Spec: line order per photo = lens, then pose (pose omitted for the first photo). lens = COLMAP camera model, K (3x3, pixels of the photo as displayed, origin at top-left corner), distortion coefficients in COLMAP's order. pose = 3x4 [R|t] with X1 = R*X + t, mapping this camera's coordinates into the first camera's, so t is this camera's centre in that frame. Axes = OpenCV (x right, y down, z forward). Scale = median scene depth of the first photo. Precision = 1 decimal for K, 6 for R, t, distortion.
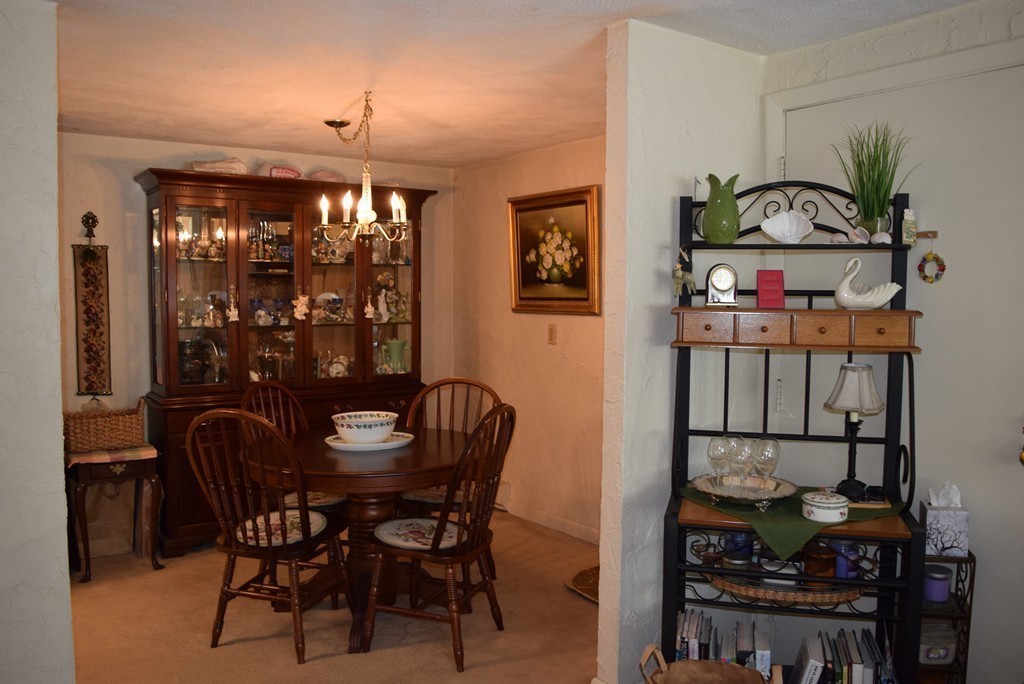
lens RADIAL K [[850.7, 0, 512.0], [0, 850.7, 342.0], [0, 0, 1]] dist [-0.078770, 0.017677]
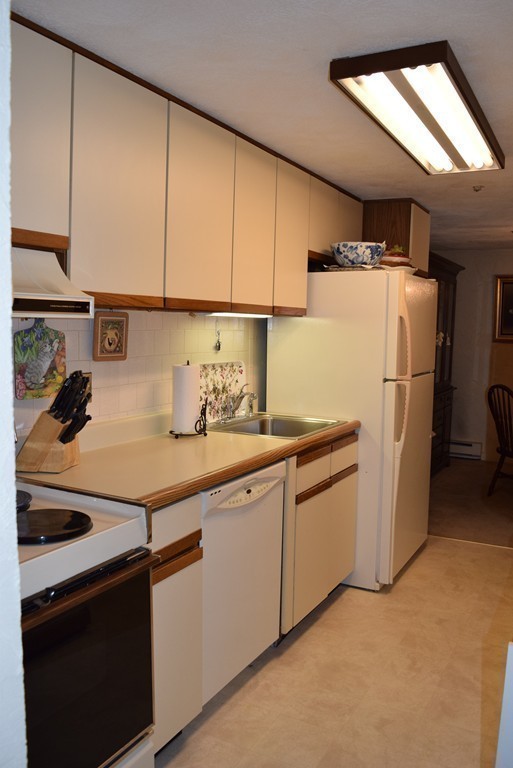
lens RADIAL K [[638.0, 0, 256.5], [0, 638.0, 384.0], [0, 0, 1]] dist [-0.078770, 0.017677]
pose [[0.895818, -0.028634, 0.443498, -1.453728], [0.009749, 0.998948, 0.044803, -0.015978], [-0.444314, -0.035811, 0.895155, 0.091682]]
